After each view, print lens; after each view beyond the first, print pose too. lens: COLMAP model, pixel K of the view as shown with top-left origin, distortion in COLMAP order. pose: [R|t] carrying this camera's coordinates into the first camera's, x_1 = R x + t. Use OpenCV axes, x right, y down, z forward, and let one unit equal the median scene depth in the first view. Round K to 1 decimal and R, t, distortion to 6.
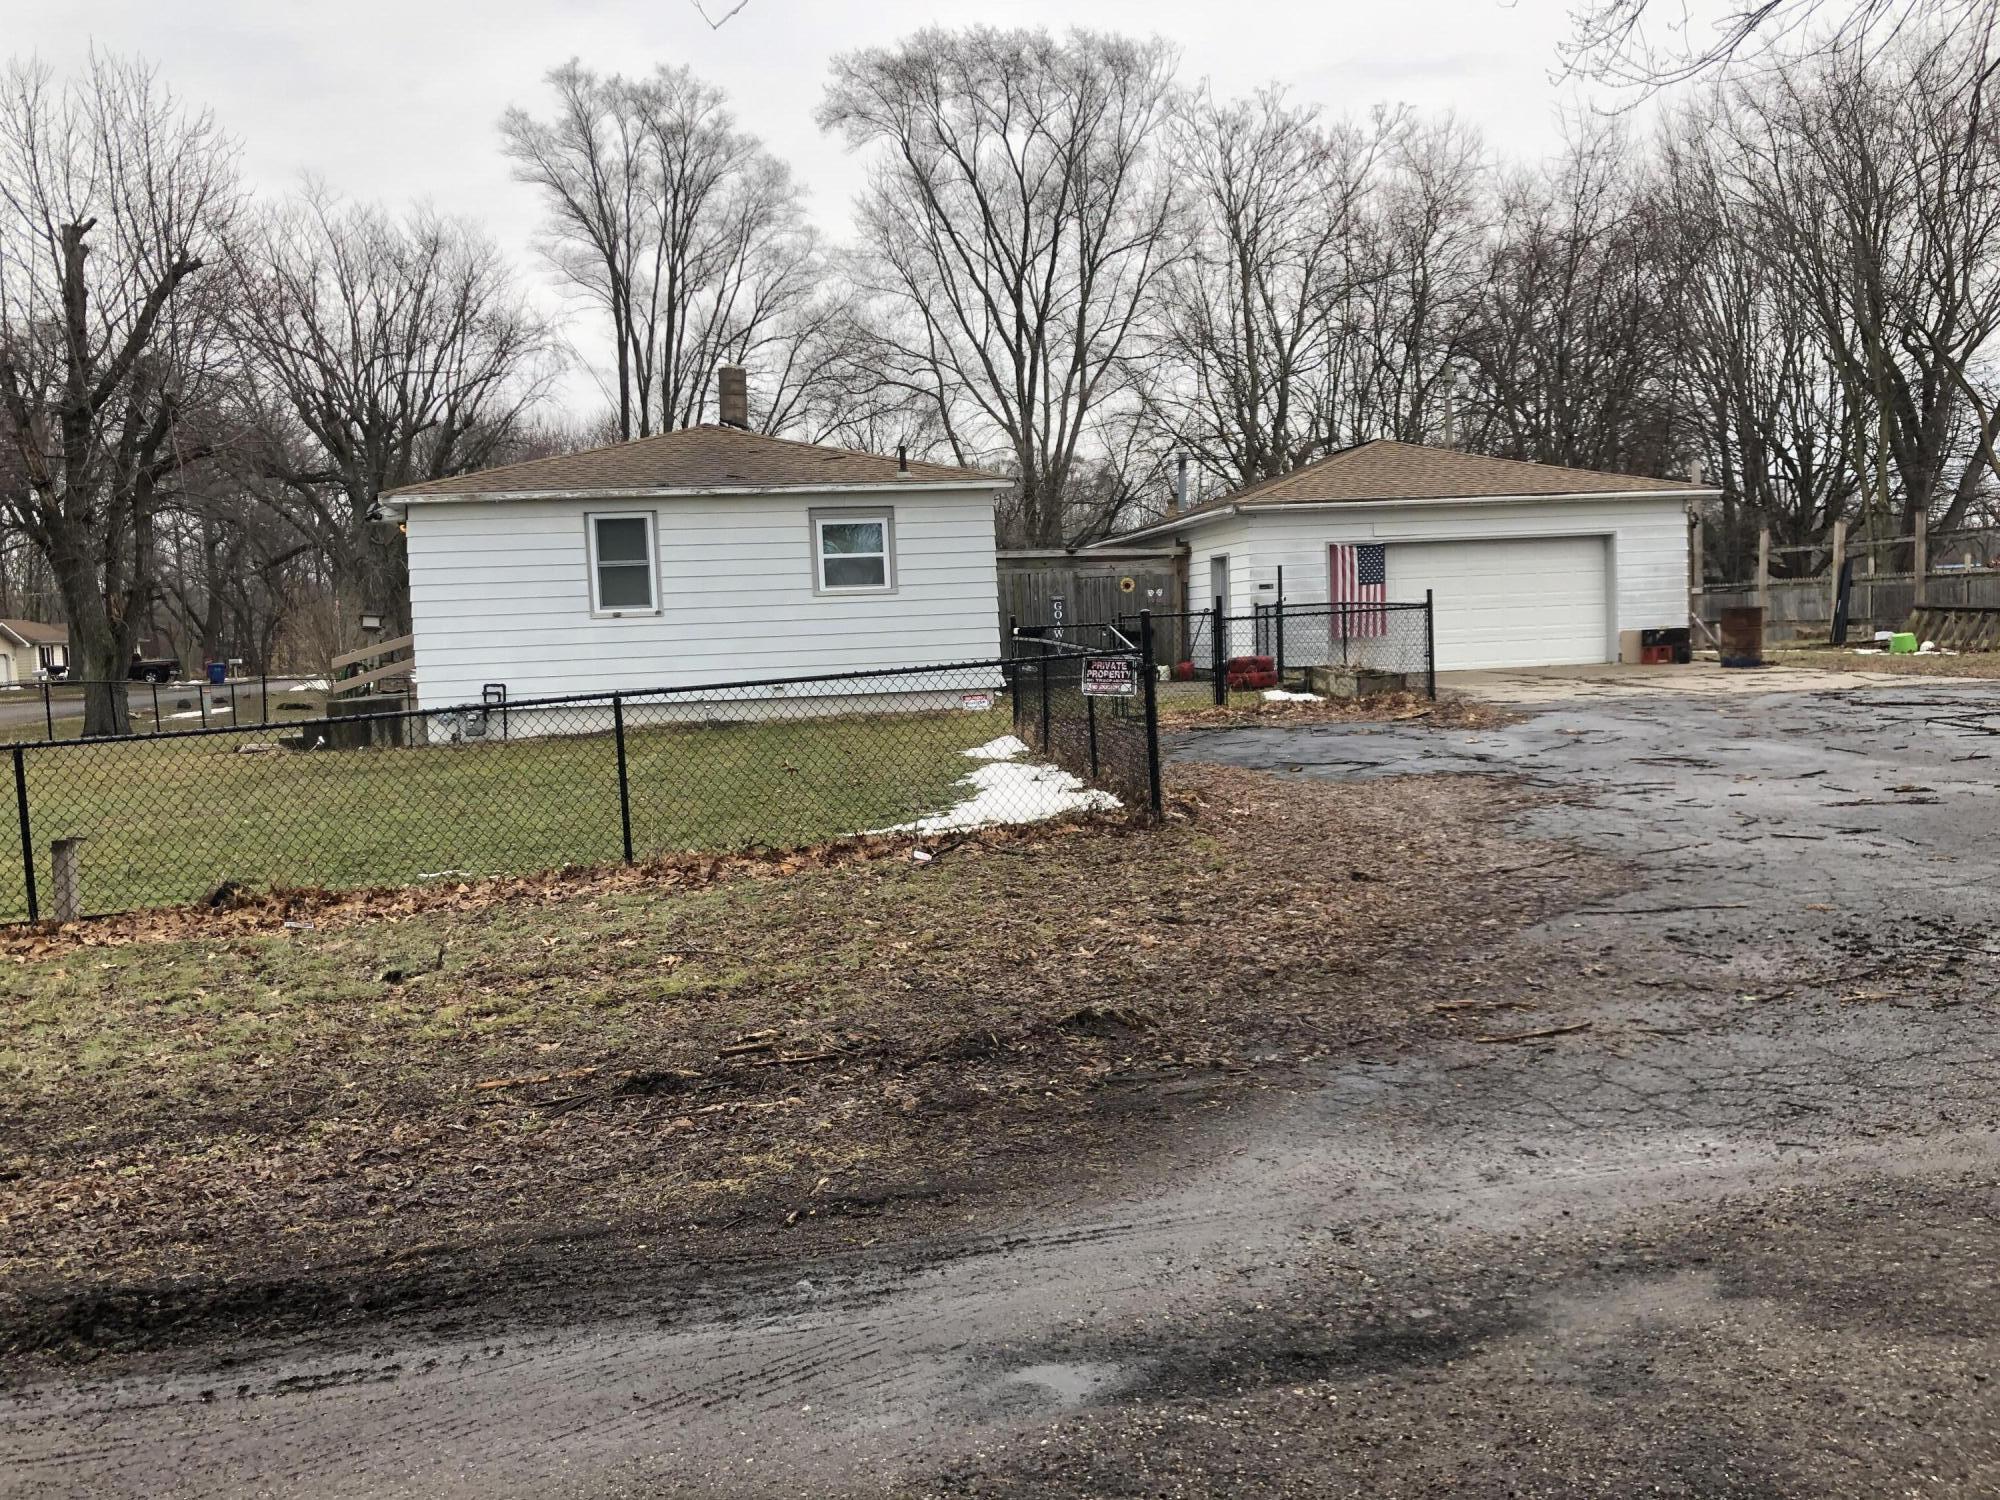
lens RADIAL K [[1626.7, 0, 980.5], [0, 1626.7, 734.2], [0, 0, 1]] dist [0.015232, -0.016827]
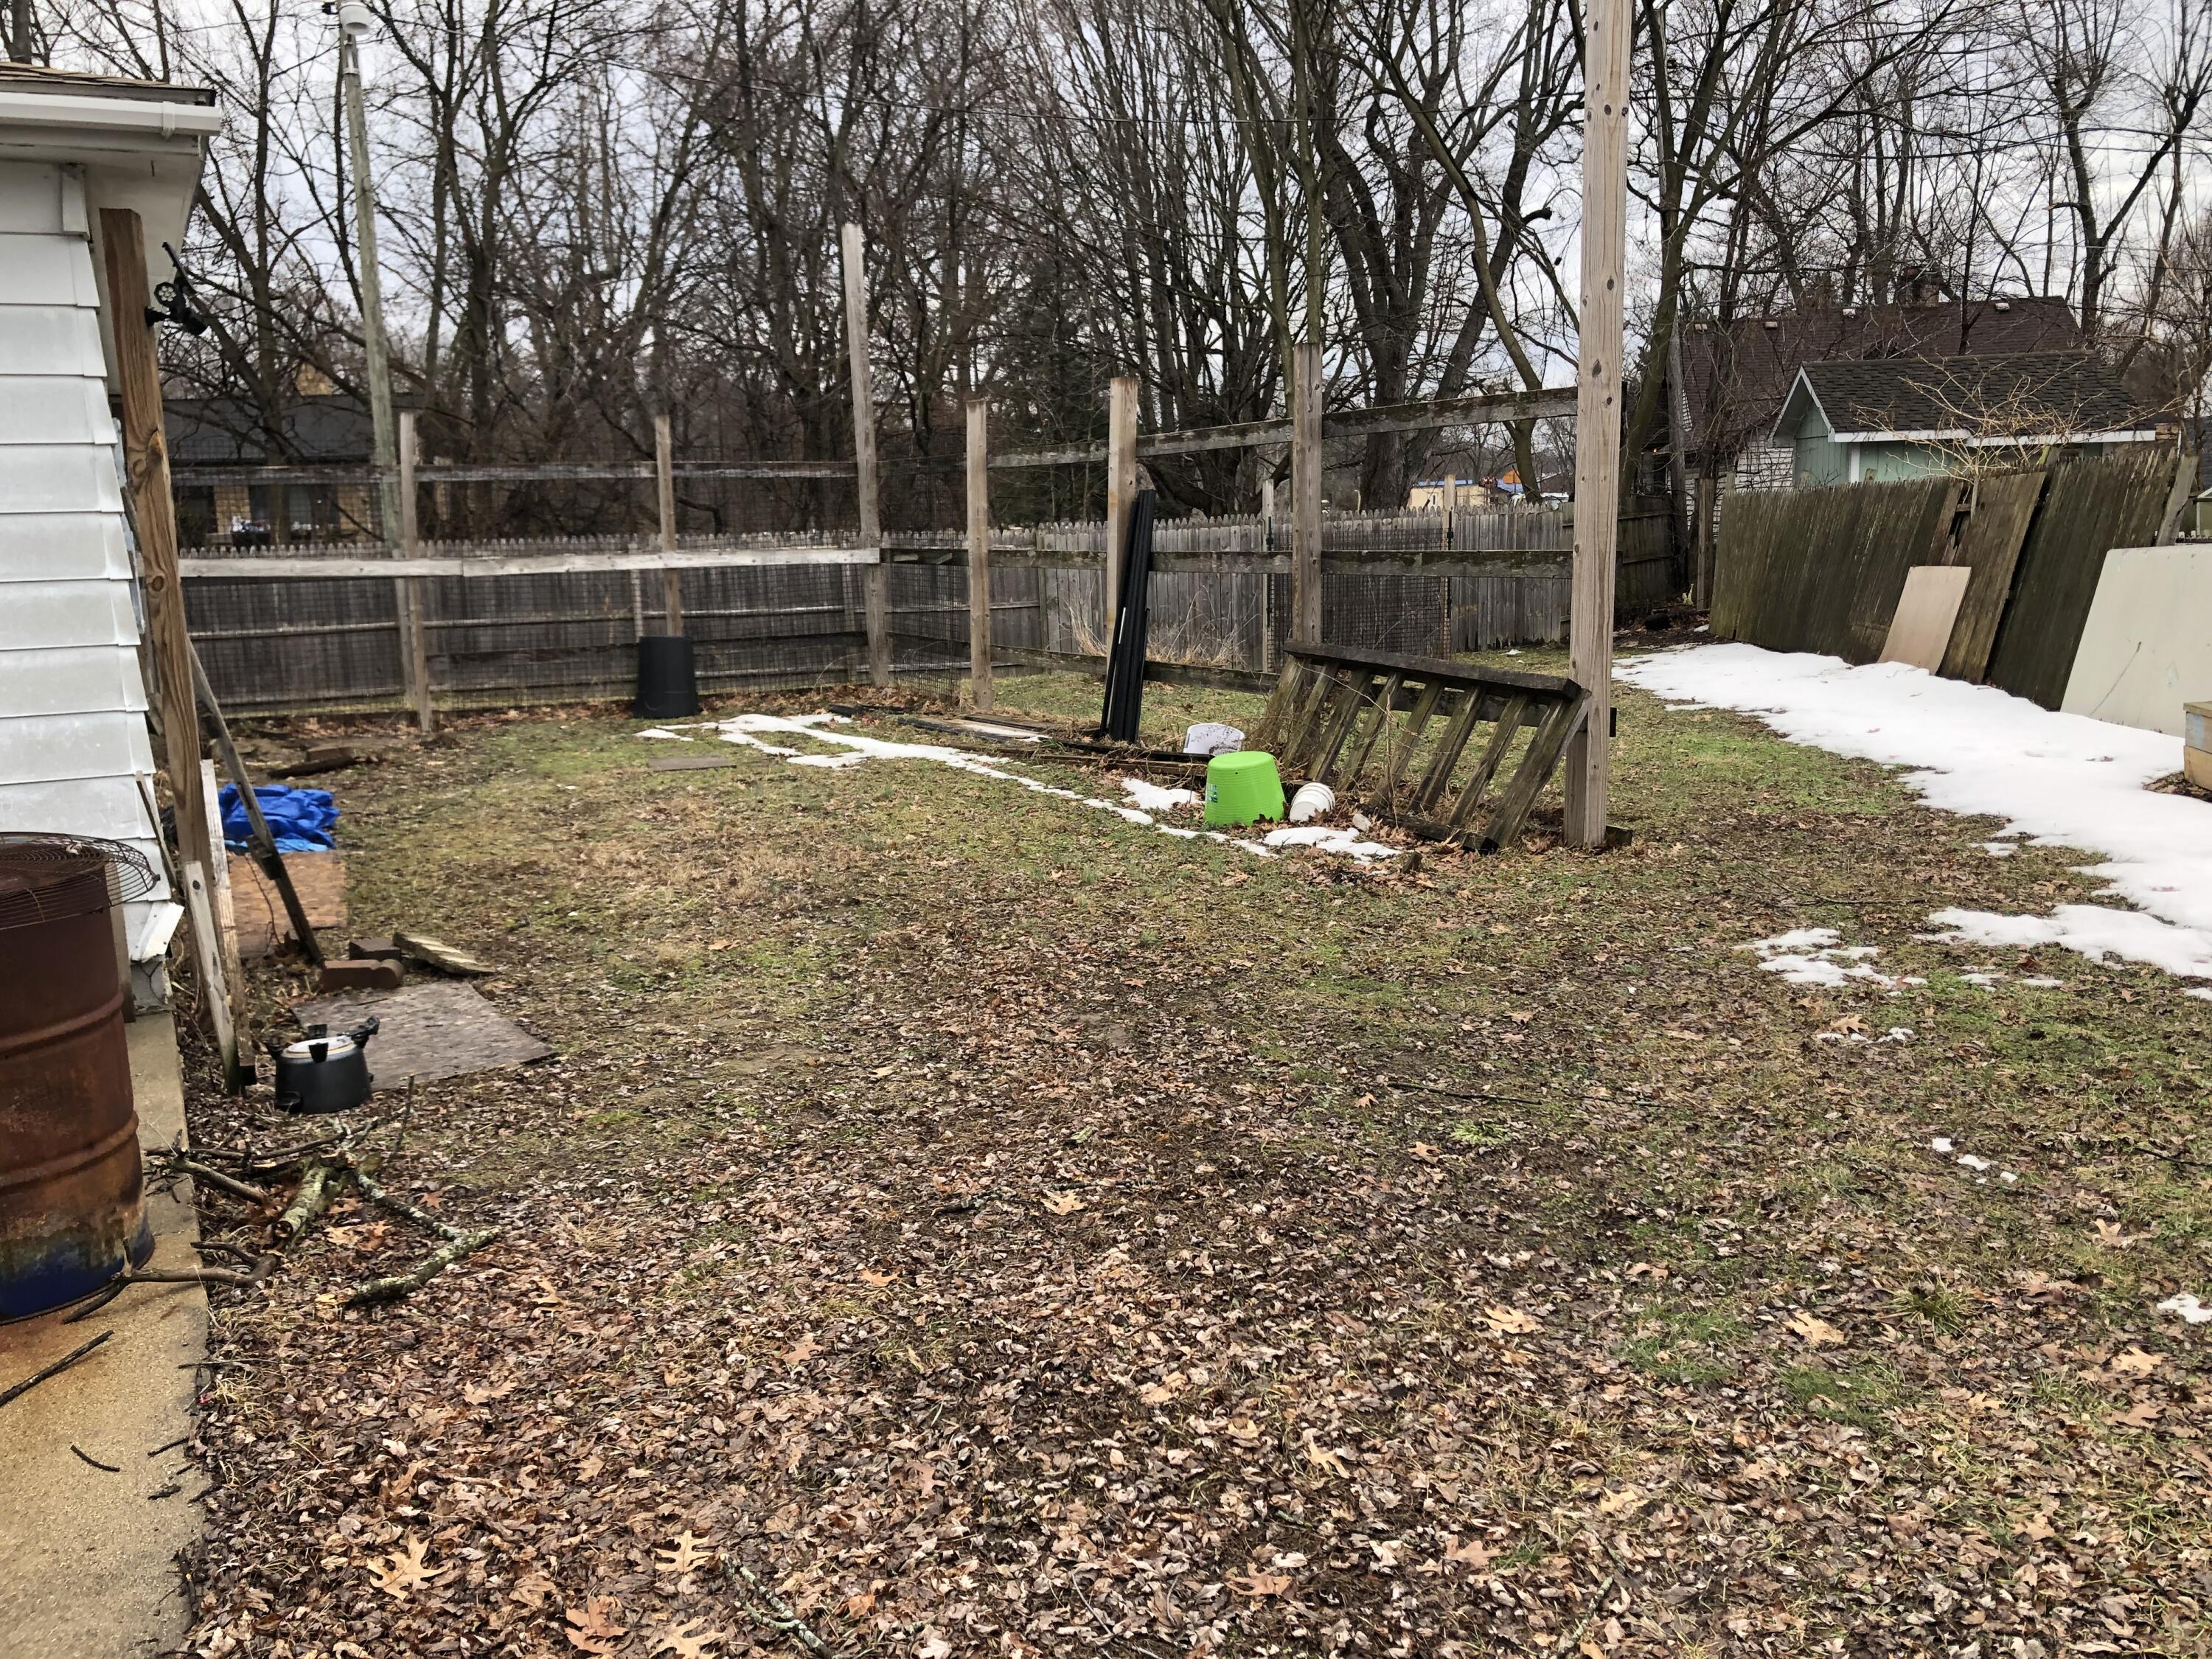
lens RADIAL K [[1799.2, 0, 1084.5], [0, 1799.2, 812.0], [0, 0, 1]] dist [0.015232, -0.016827]
pose [[0.942565, -0.038548, 0.331790, 0.361099], [0.009437, 0.995995, 0.088910, -0.067912], [-0.333888, -0.080672, 0.939154, 0.590215]]
